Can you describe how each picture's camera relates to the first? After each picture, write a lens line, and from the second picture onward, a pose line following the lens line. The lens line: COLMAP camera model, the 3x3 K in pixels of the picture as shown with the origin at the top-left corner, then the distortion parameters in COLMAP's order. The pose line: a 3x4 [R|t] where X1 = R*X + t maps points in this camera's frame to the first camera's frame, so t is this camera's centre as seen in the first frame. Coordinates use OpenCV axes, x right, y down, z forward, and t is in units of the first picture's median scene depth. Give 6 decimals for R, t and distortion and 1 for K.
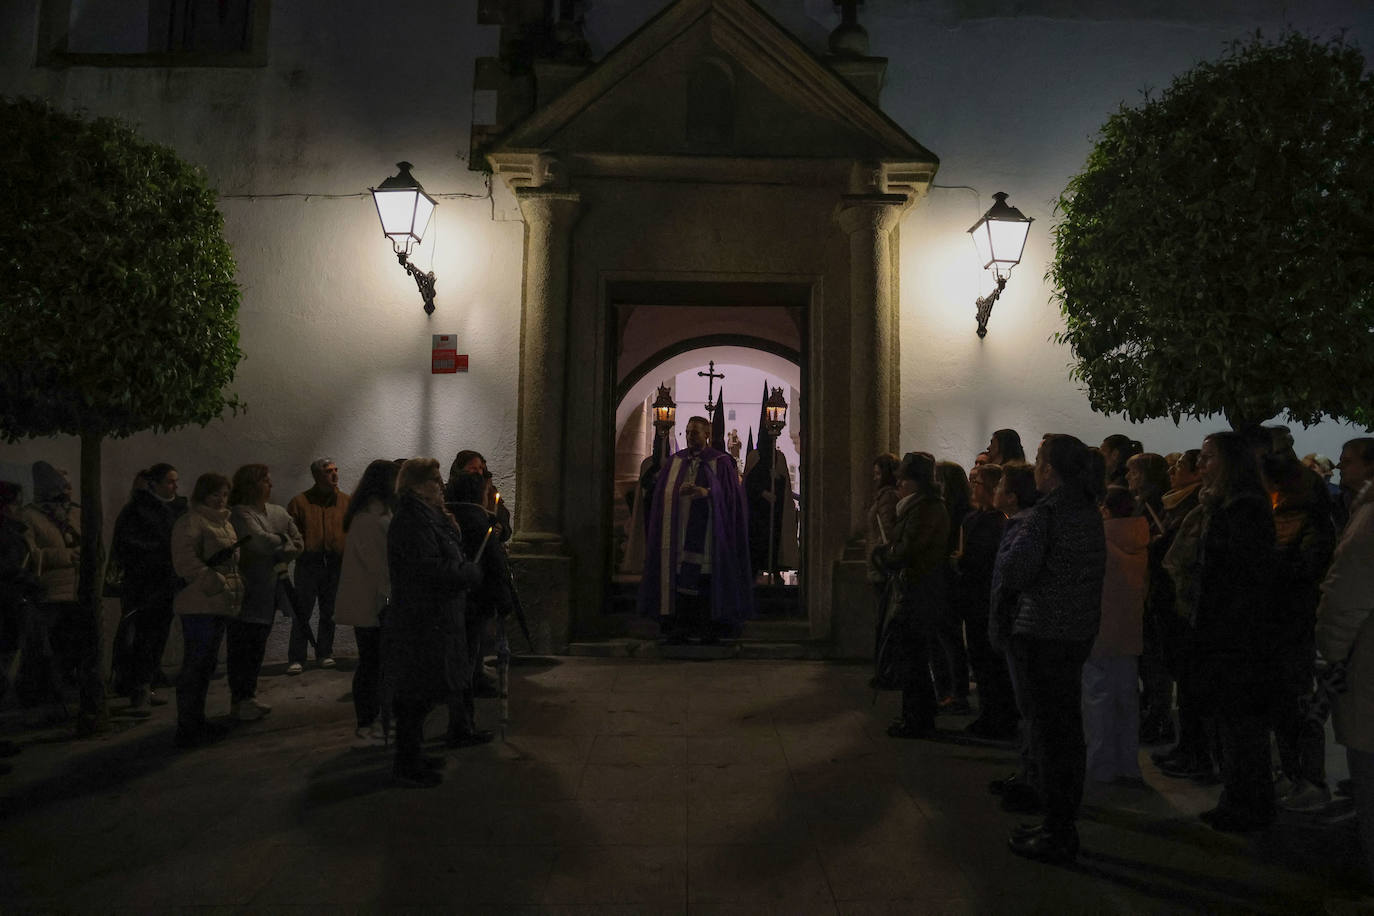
lens RADIAL K [[951.0, 0, 690.8], [0, 951.0, 457.5], [0, 0, 1]] dist [-0.043365, 0.013225]
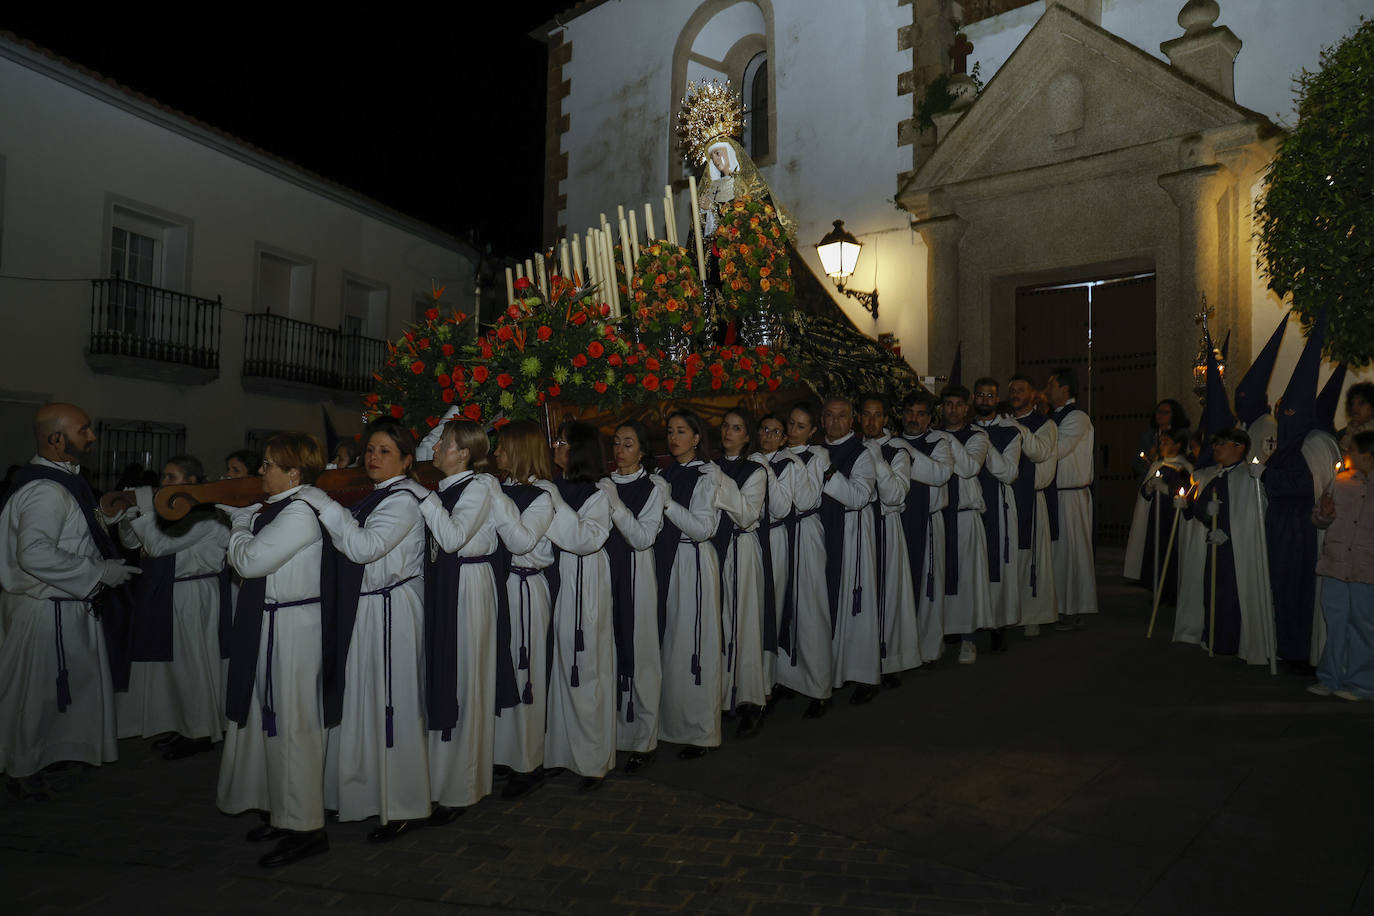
lens RADIAL K [[932.5, 0, 699.7], [0, 932.5, 453.6], [0, 0, 1]] dist [-0.050347, 0.002281]
pose [[0.724718, -0.024553, -0.688608, 0.475045], [0.065367, 0.997308, 0.033235, -0.016383], [0.685938, -0.069098, 0.724372, -0.185637]]
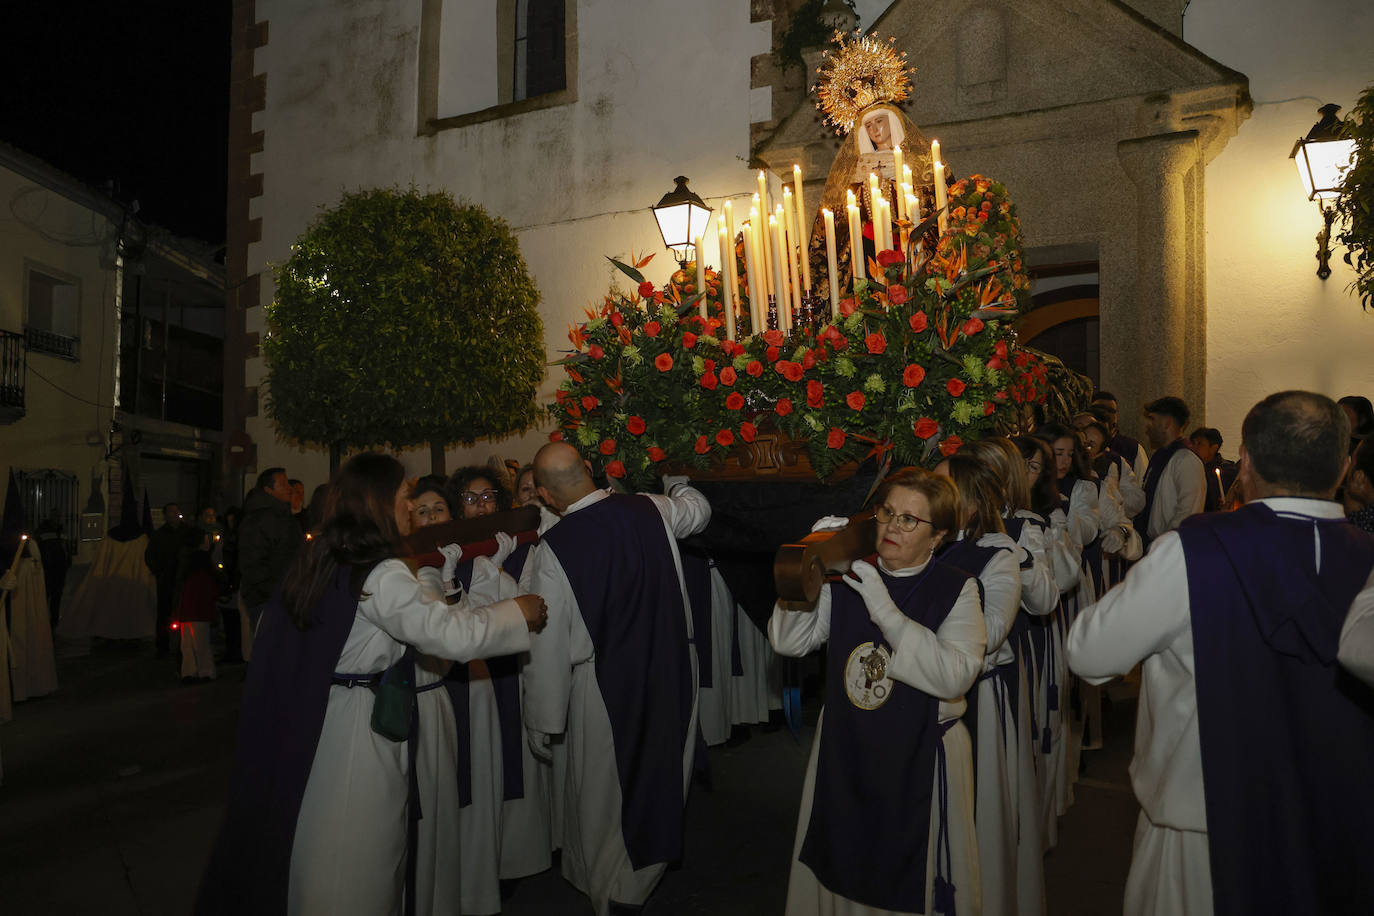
lens RADIAL K [[1030.7, 0, 667.4], [0, 1030.7, 490.6], [0, 0, 1]] dist [-0.079586, 0.034023]
pose [[0.890401, -0.017870, -0.454826, 0.194122], [0.052364, 0.996616, 0.063354, -0.026579], [0.452154, -0.080227, 0.888324, -0.072593]]
